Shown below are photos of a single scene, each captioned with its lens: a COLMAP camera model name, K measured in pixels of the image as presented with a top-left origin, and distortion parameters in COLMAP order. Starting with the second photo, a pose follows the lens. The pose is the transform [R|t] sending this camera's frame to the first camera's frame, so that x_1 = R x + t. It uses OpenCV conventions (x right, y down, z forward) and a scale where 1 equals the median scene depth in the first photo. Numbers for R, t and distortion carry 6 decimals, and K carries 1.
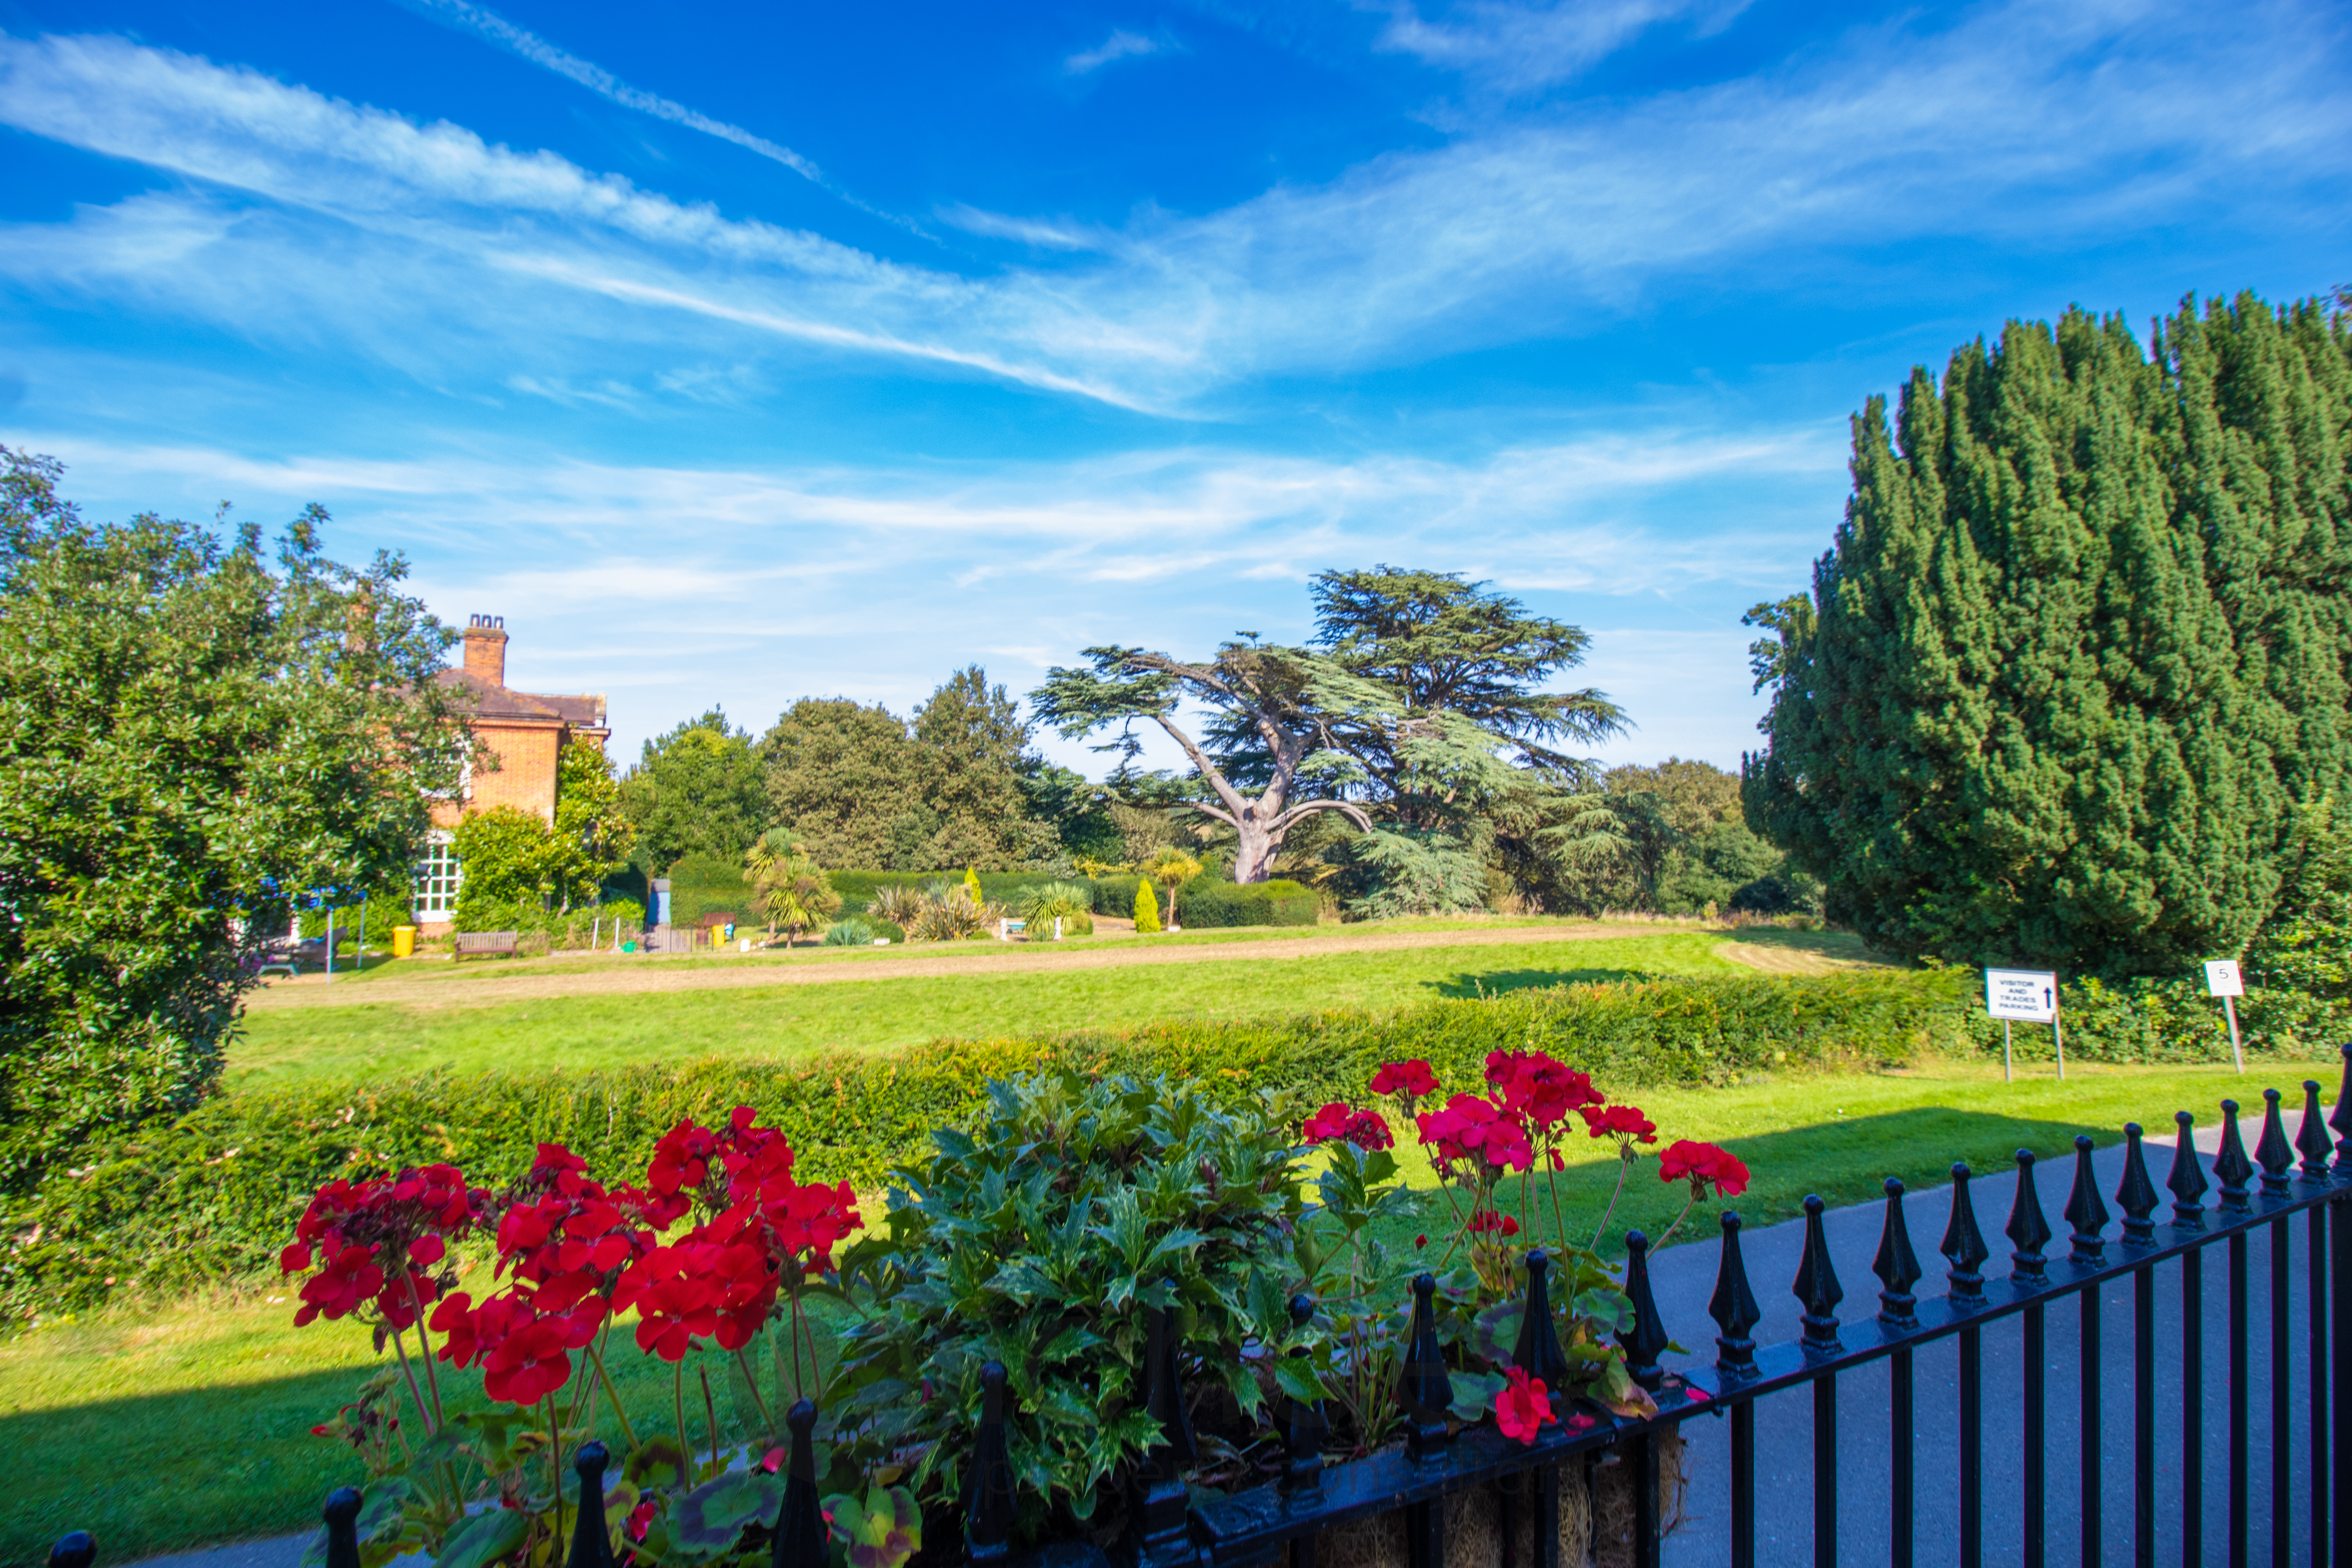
lens RADIAL K [[1078.6, 0, 1176.8], [0, 1078.6, 752.7], [0, 0, 1]] dist [-0.003635, -0.013797]
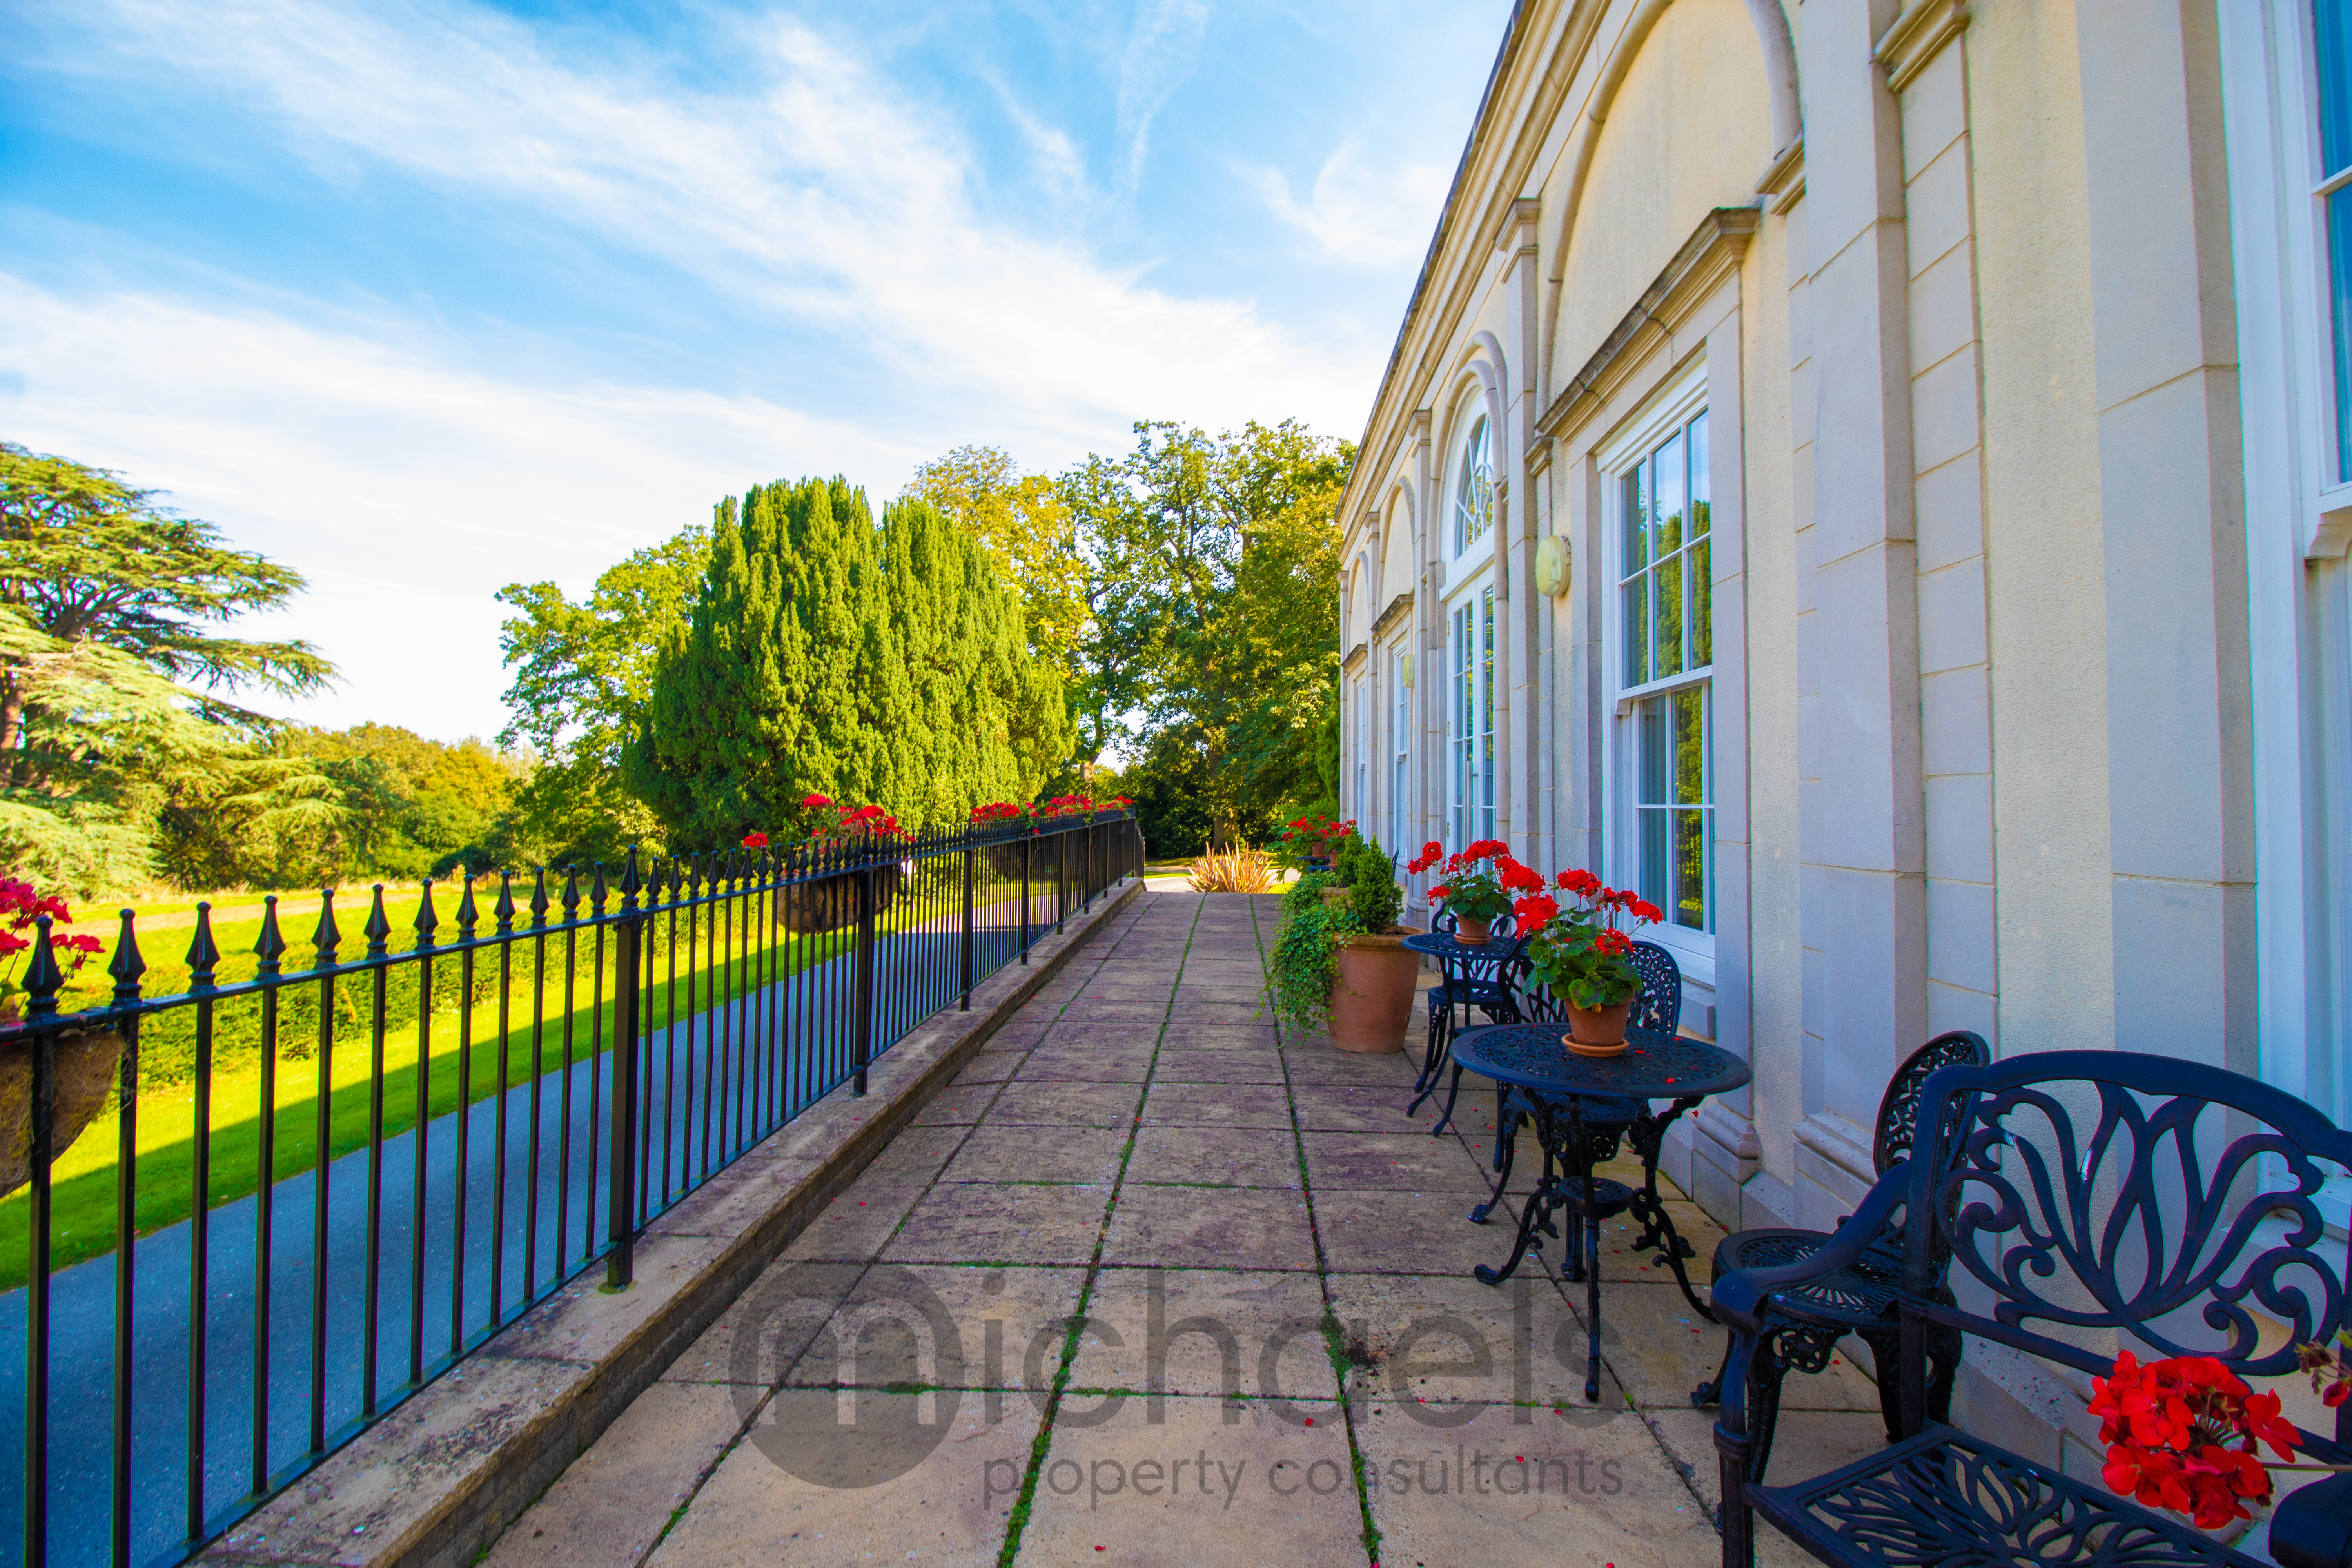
lens RADIAL K [[1078.6, 0, 1176.8], [0, 1078.6, 752.7], [0, 0, 1]] dist [-0.003635, -0.013797]
pose [[0.445402, 0.037271, 0.894555, -0.468217], [-0.061607, 0.998041, -0.010908, -0.006098], [-0.893209, -0.050252, 0.446825, -0.269202]]
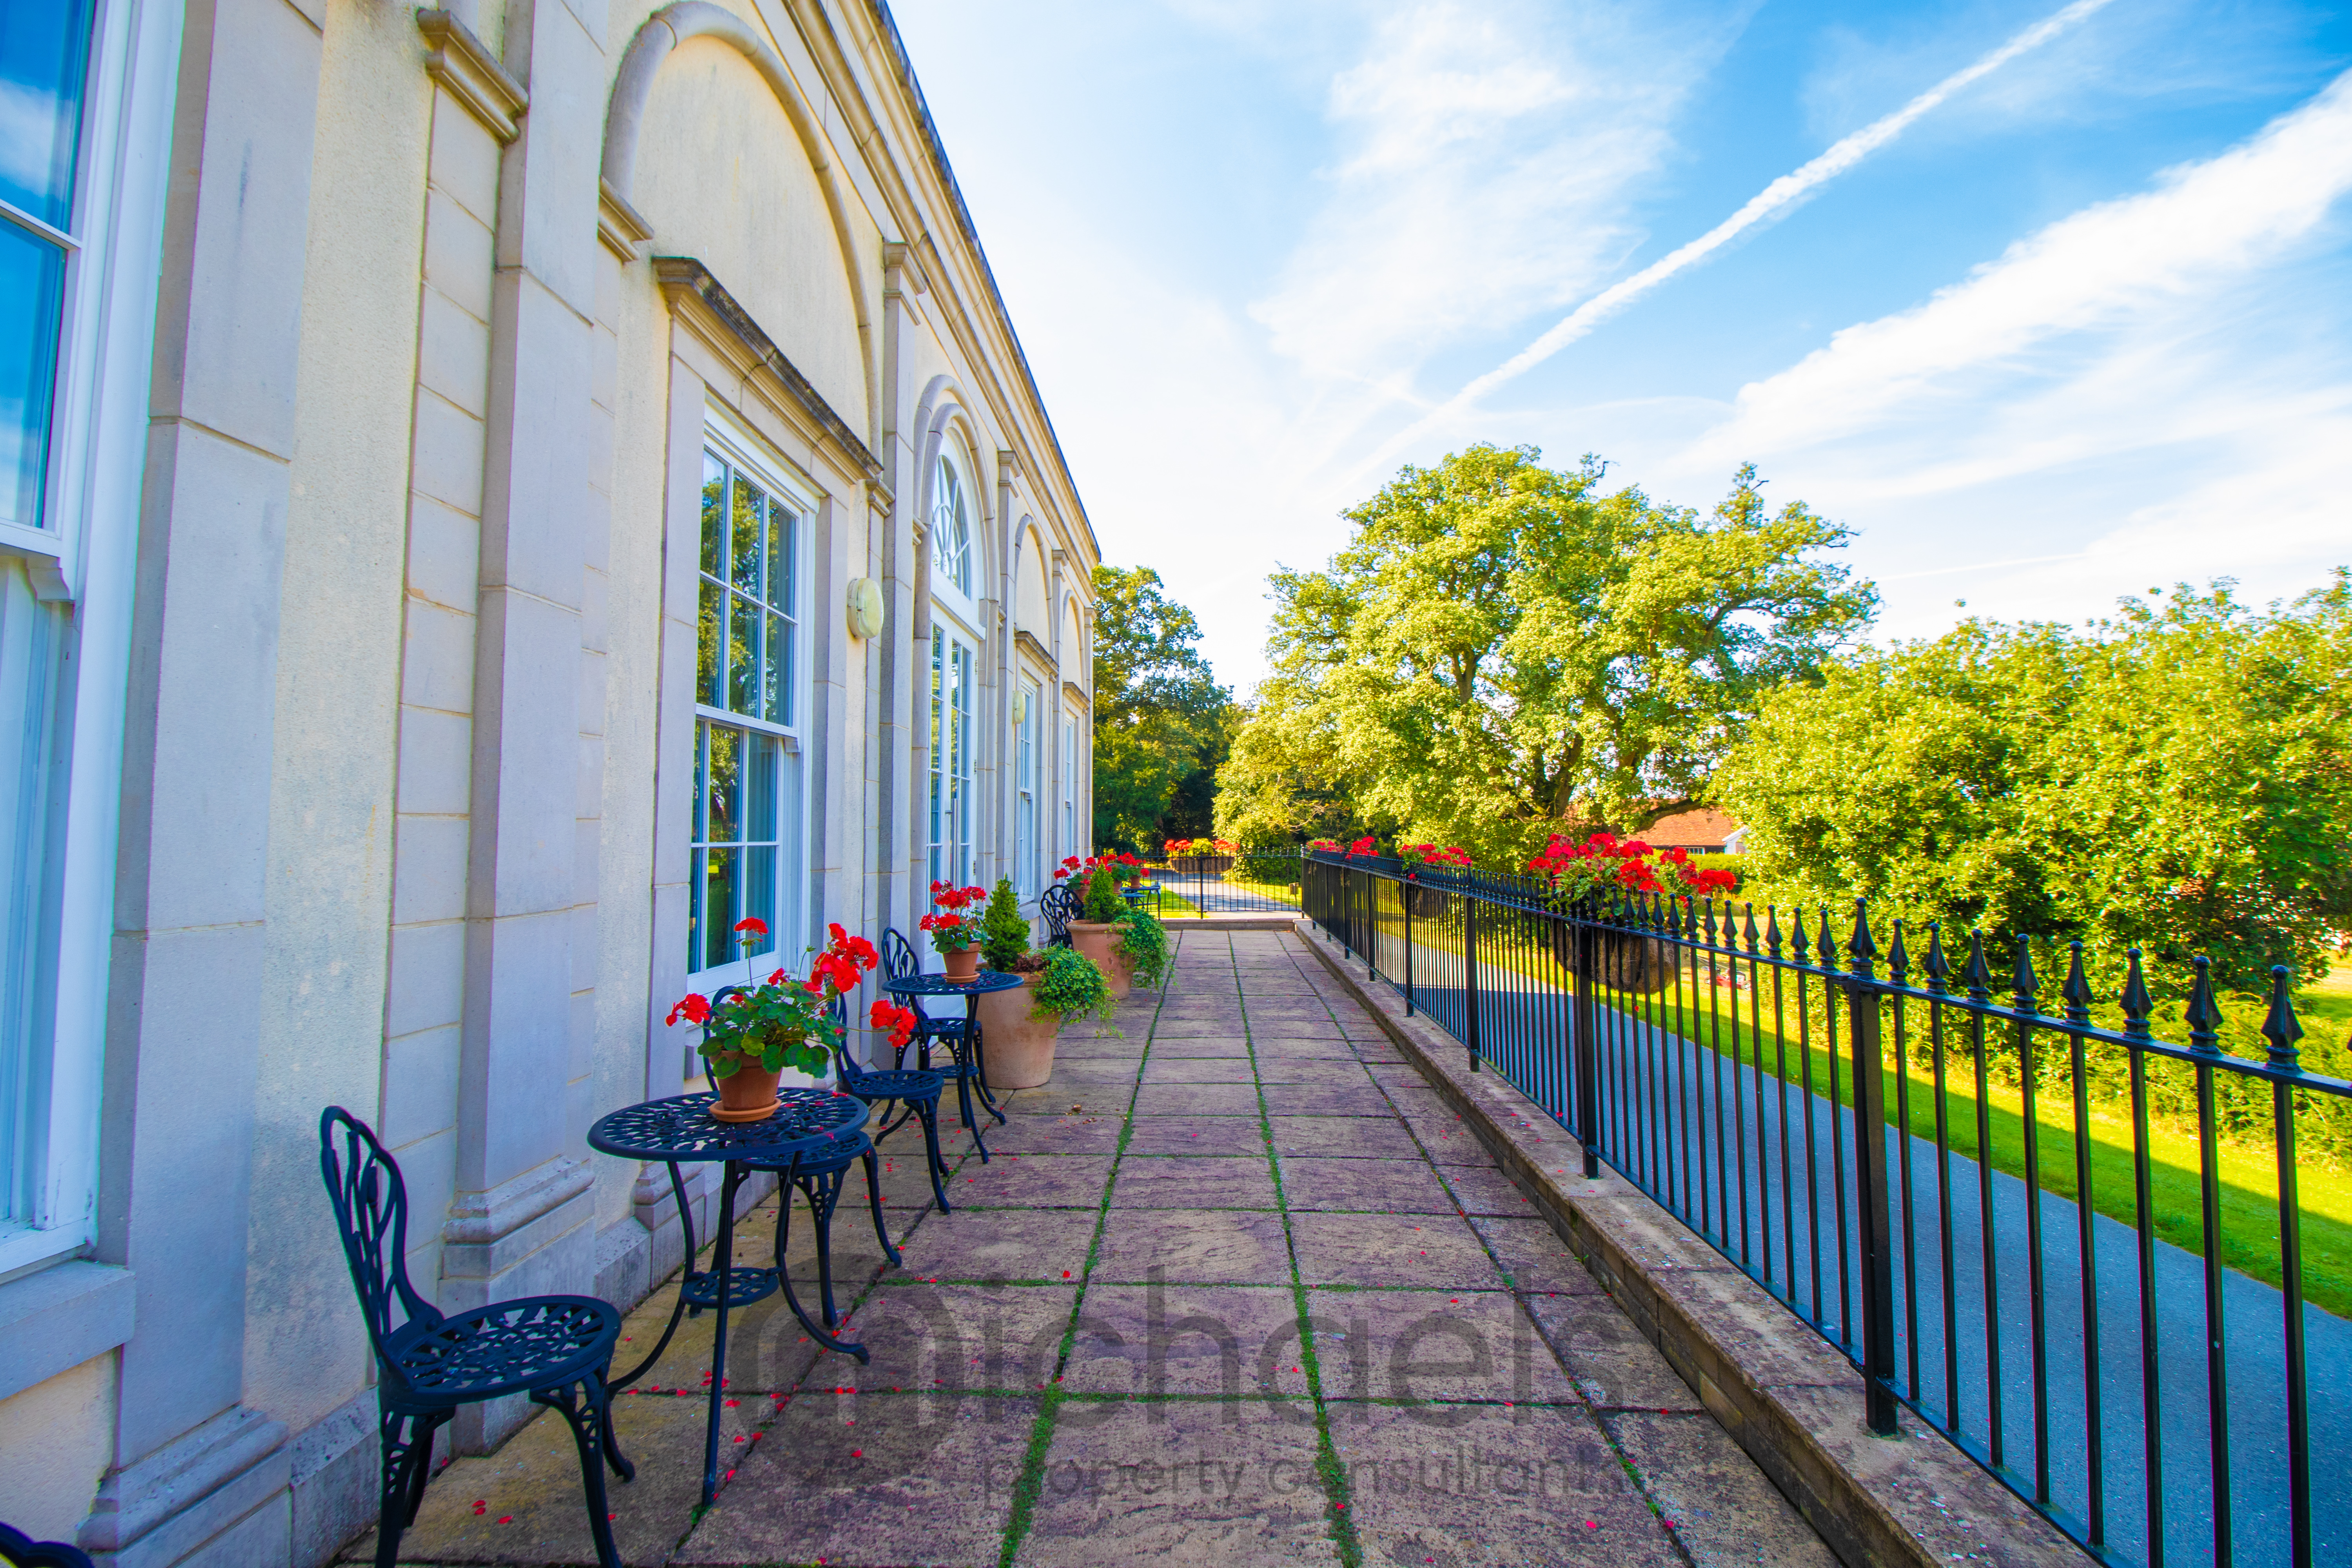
lens RADIAL K [[1078.6, 0, 1176.8], [0, 1078.6, 752.7], [0, 0, 1]] dist [-0.003635, -0.013797]
pose [[-0.429831, -0.076064, -0.899700, 4.668179], [0.060581, 0.991770, -0.112791, 0.177419], [0.900875, -0.102985, -0.421685, 2.093356]]
